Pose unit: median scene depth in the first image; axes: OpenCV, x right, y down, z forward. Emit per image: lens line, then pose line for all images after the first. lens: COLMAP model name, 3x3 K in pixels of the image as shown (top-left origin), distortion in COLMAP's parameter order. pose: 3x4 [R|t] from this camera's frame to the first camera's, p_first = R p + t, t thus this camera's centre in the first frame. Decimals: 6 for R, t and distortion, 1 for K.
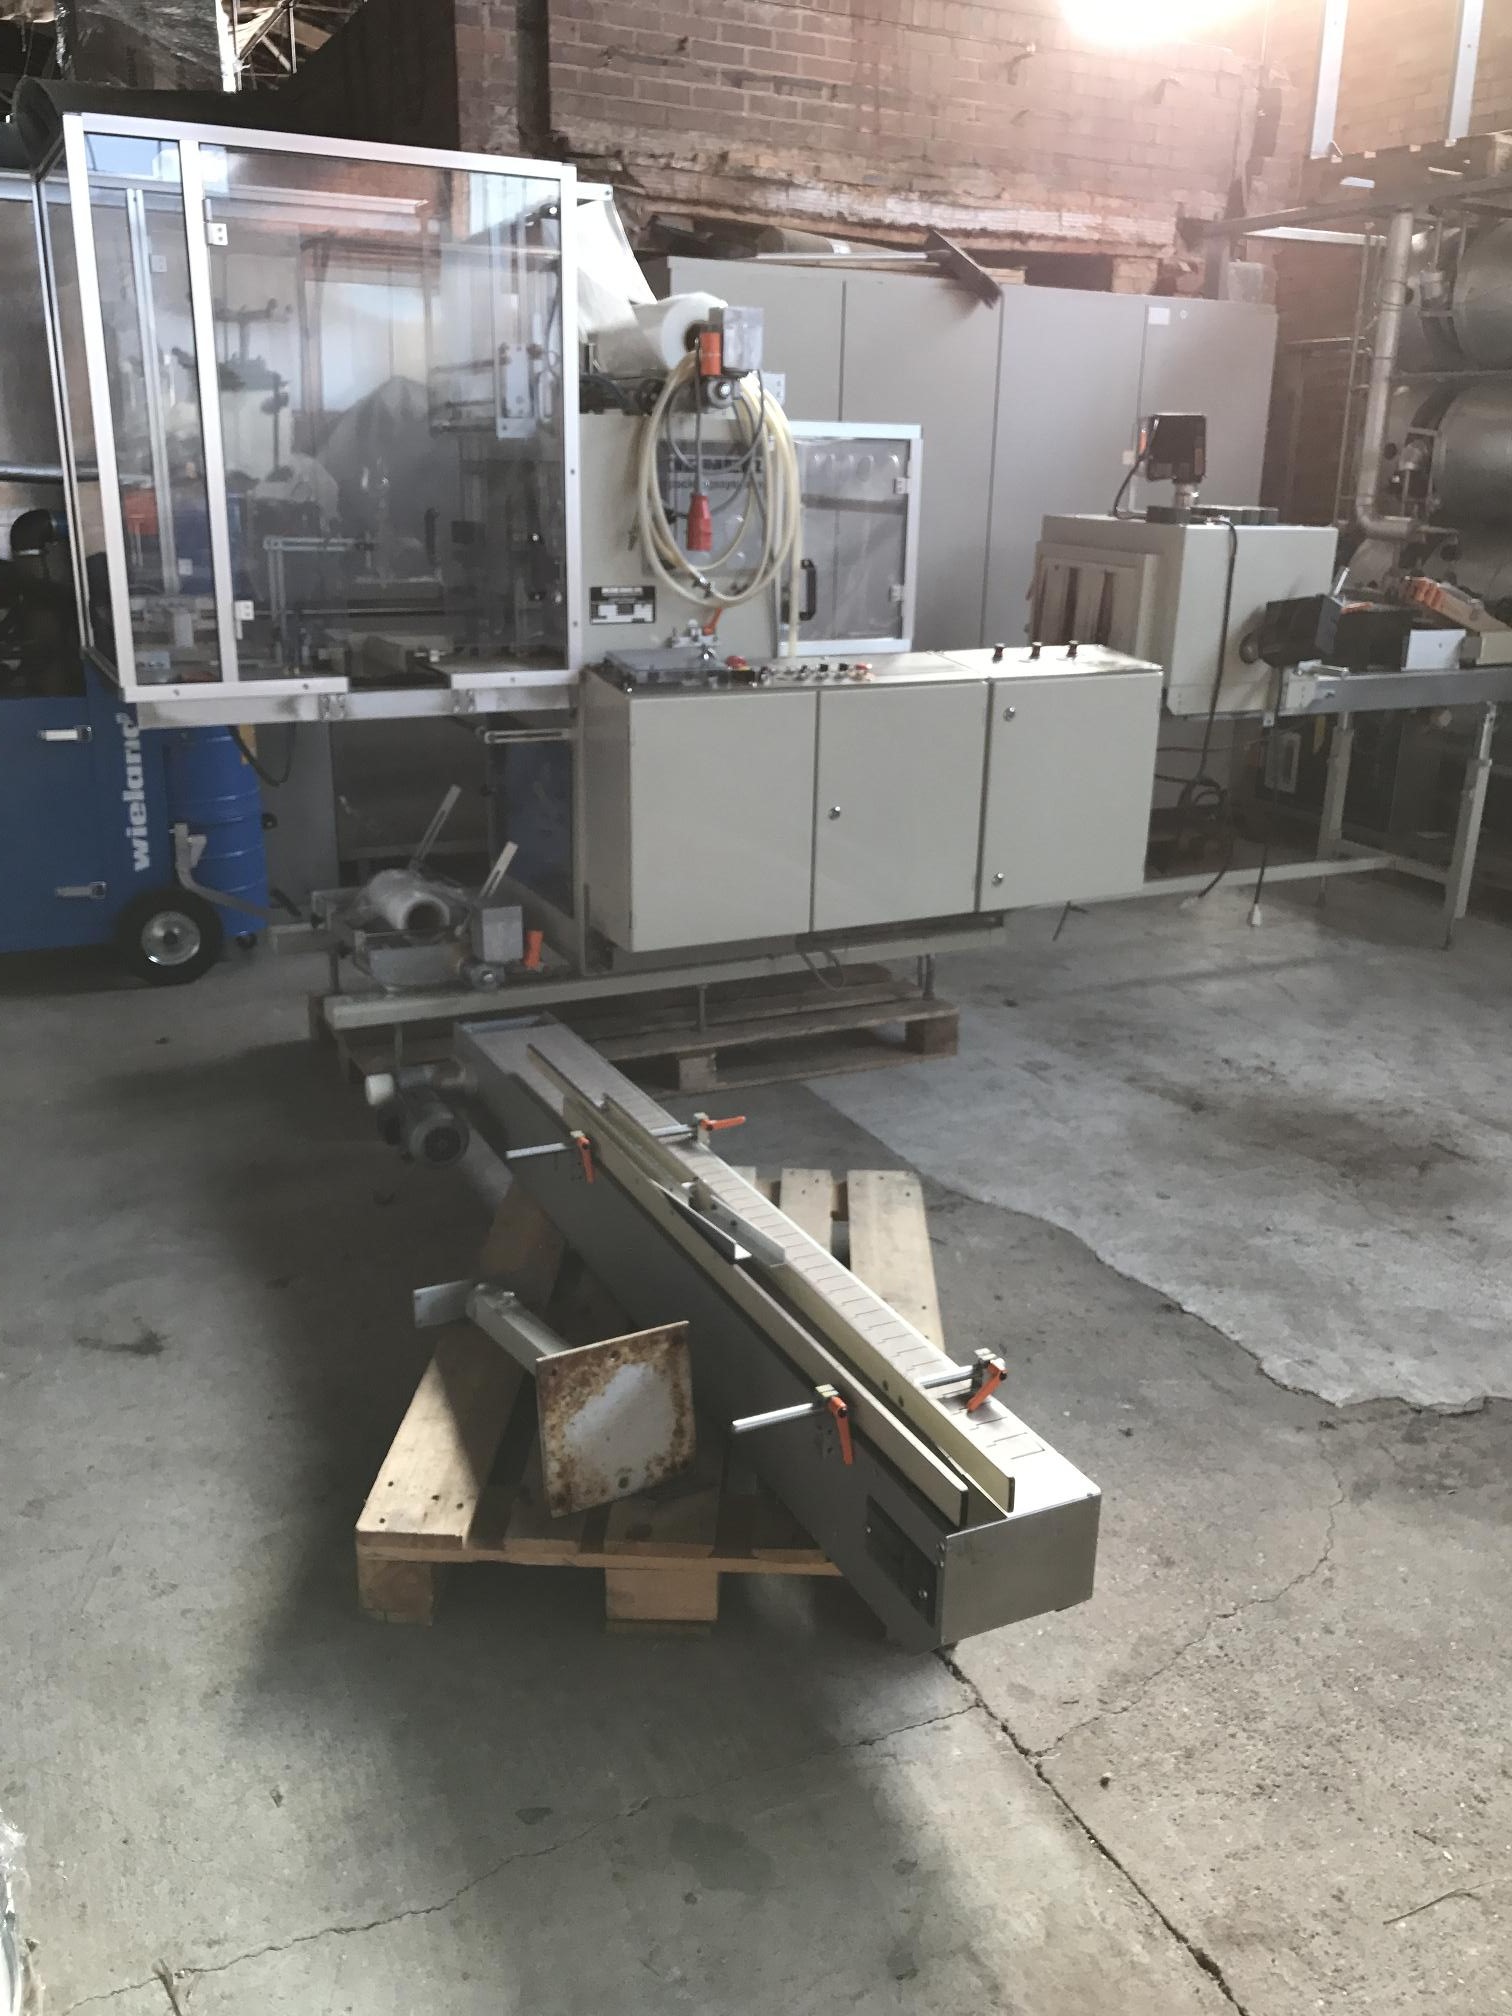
lens RADIAL K [[1661.4, 0, 757.3], [0, 1661.4, 1012.0], [0, 0, 1]] dist [-0.003353, 0.018321]
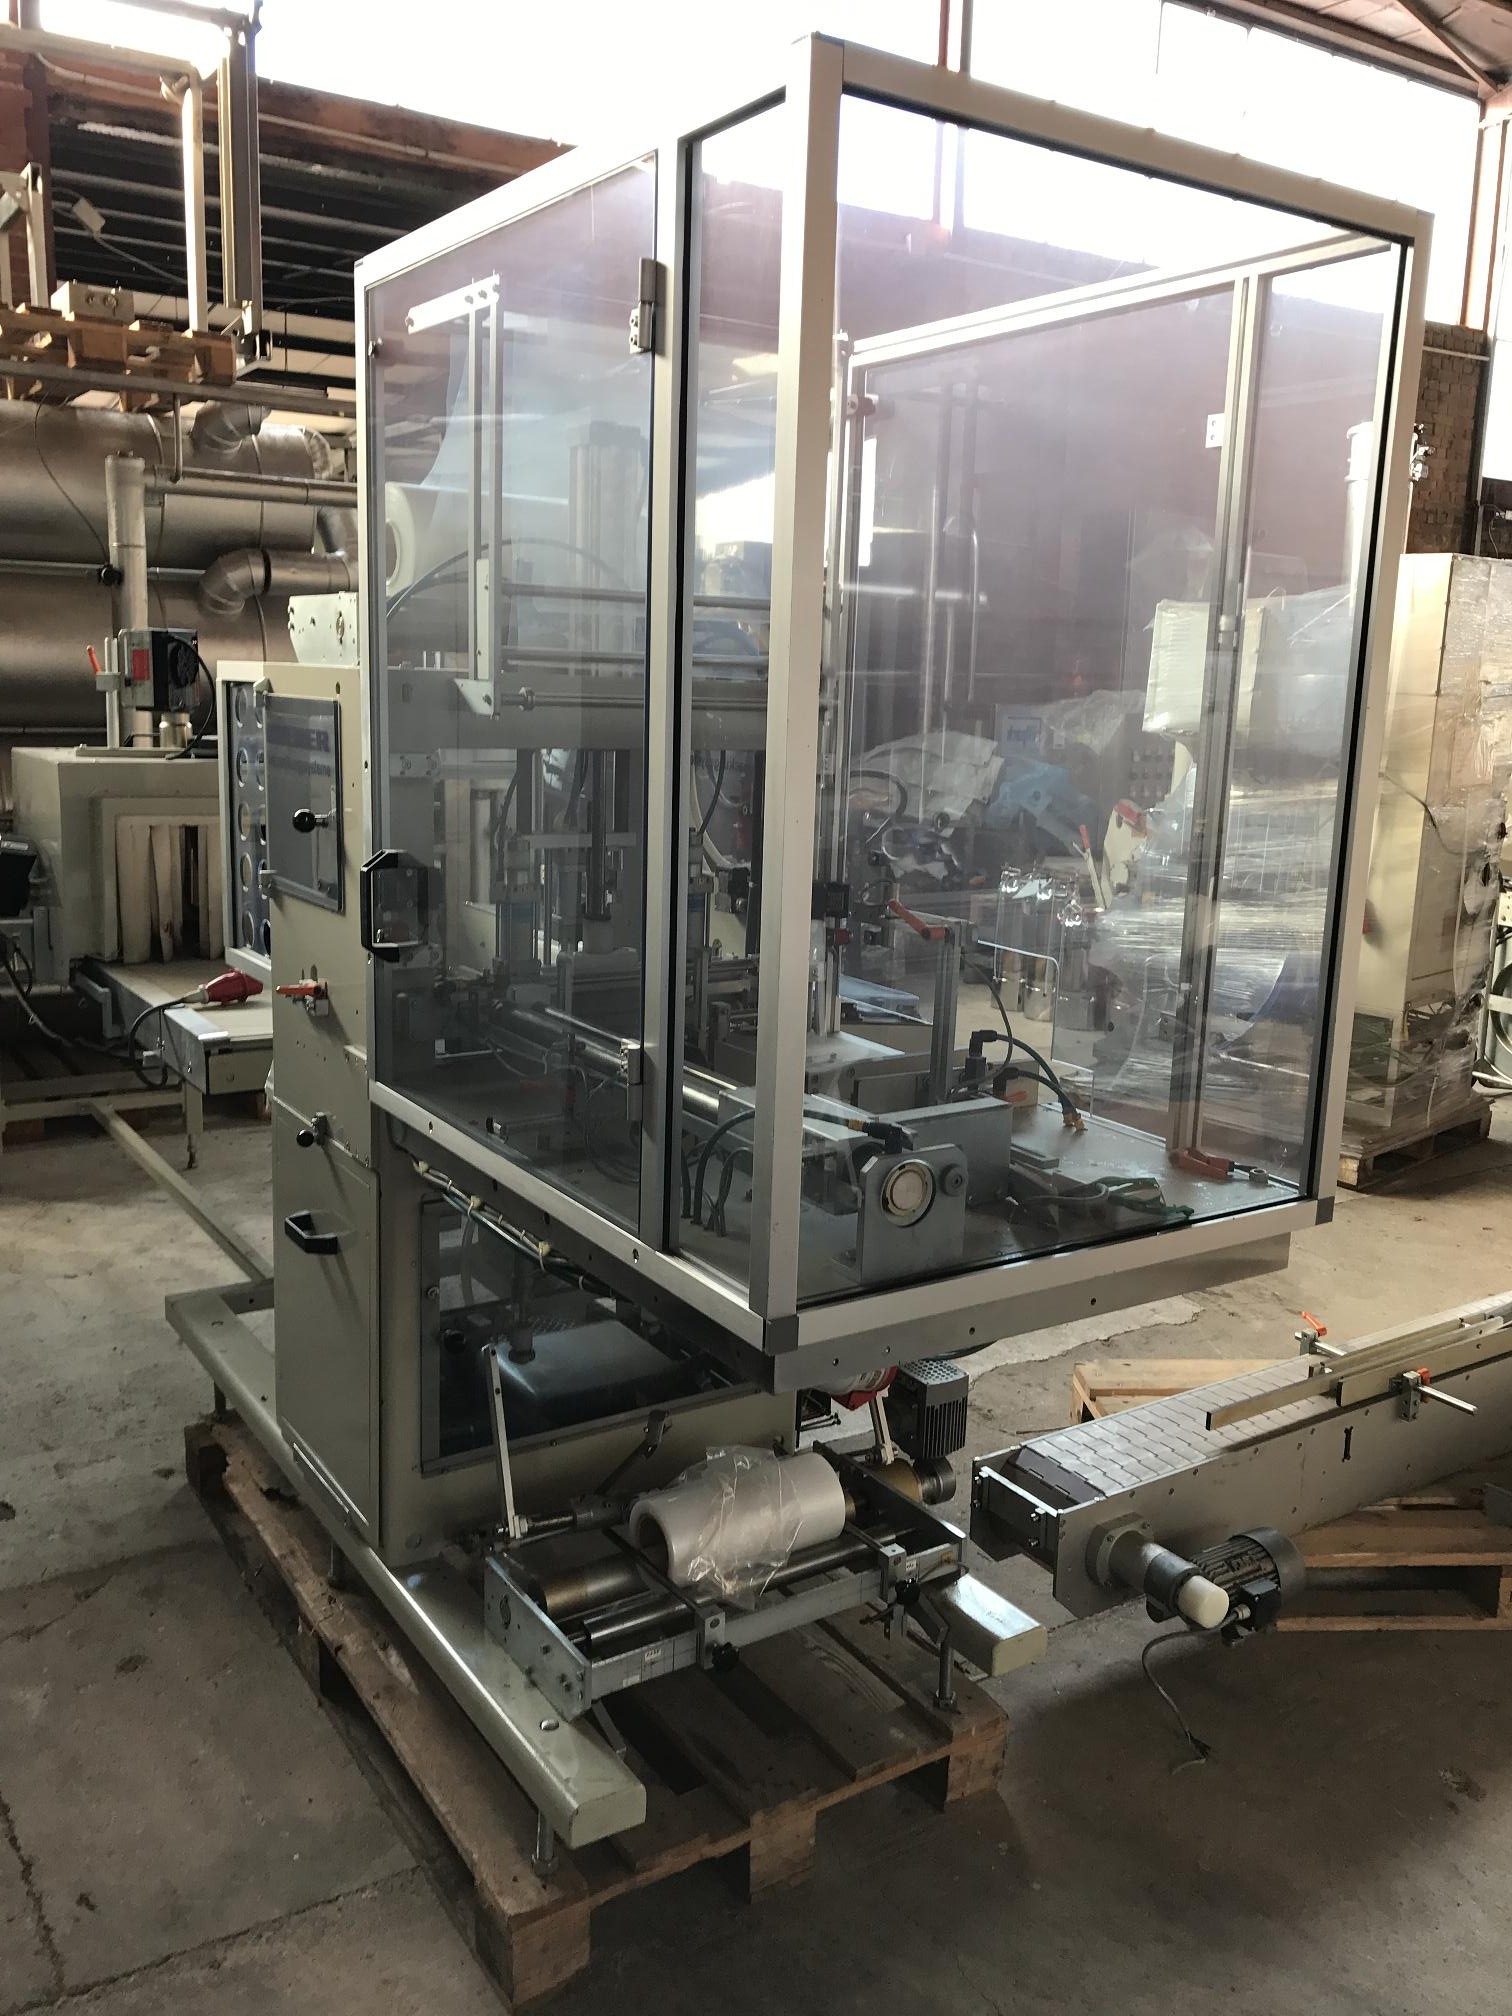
lens RADIAL K [[1661.4, 0, 757.0], [0, 1661.4, 1003.9], [0, 0, 1]] dist [-0.003353, 0.018321]
pose [[-0.121117, -0.219057, 0.968166, -0.550200], [0.284511, 0.926764, 0.245282, -0.278221], [-0.950991, 0.305161, -0.049922, 0.741800]]
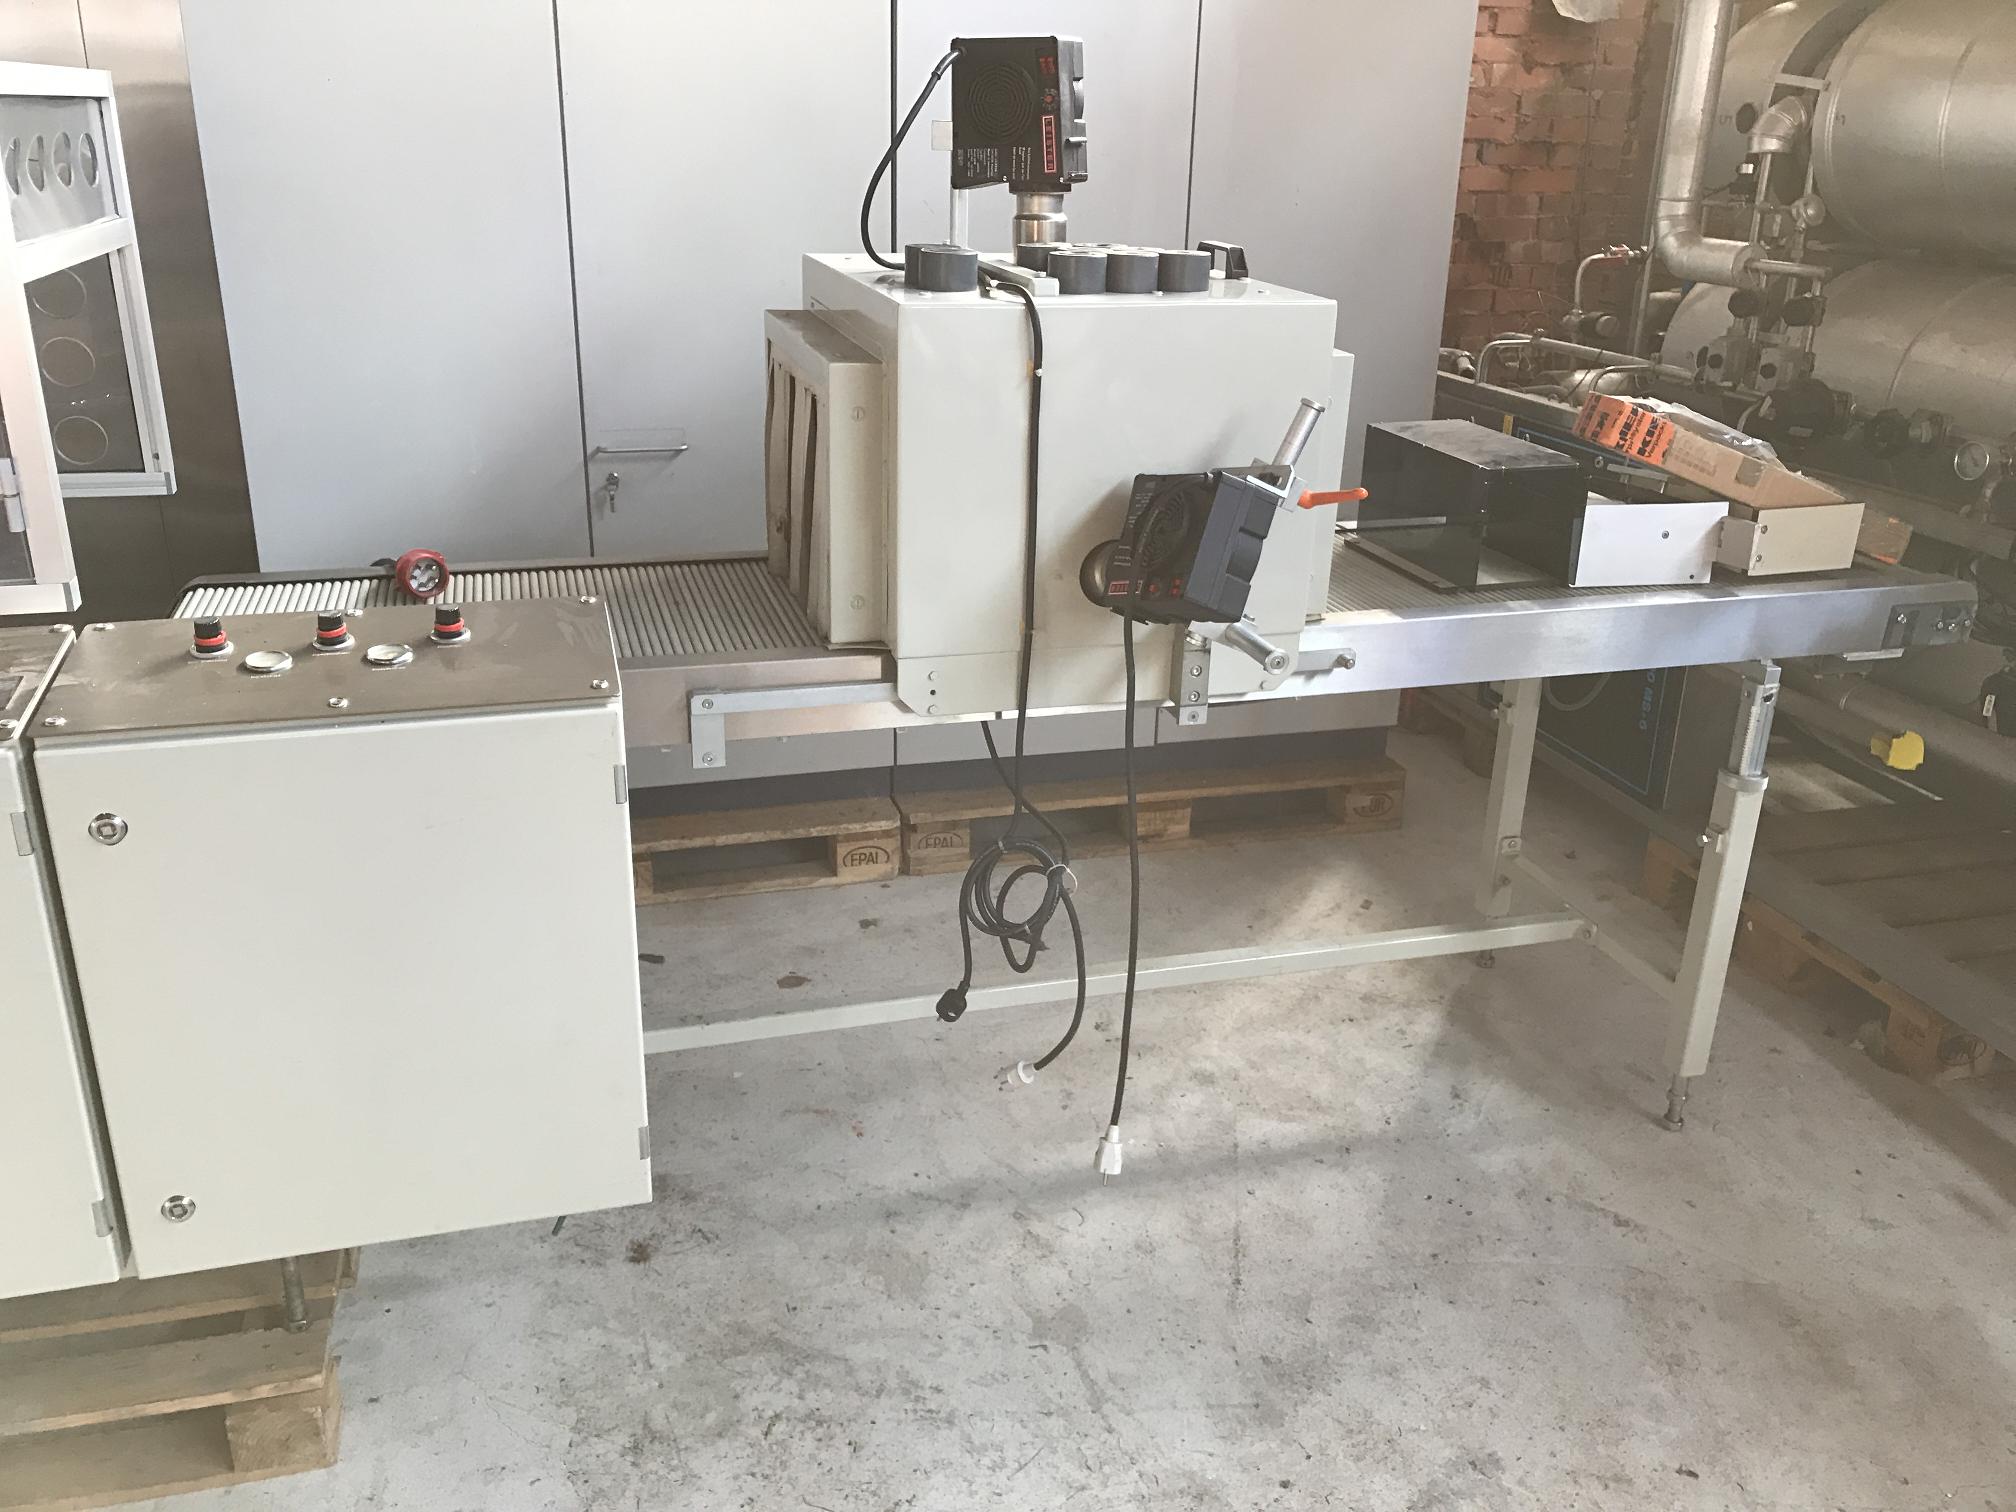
lens RADIAL K [[1661.4, 0, 1001.3], [0, 1661.4, 758.7], [0, 0, 1]] dist [-0.003353, 0.018321]
pose [[0.982760, 0.064333, -0.173331, 0.309433], [-0.056986, 0.997266, 0.047040, -0.167602], [0.175883, -0.036352, 0.983740, 0.495318]]
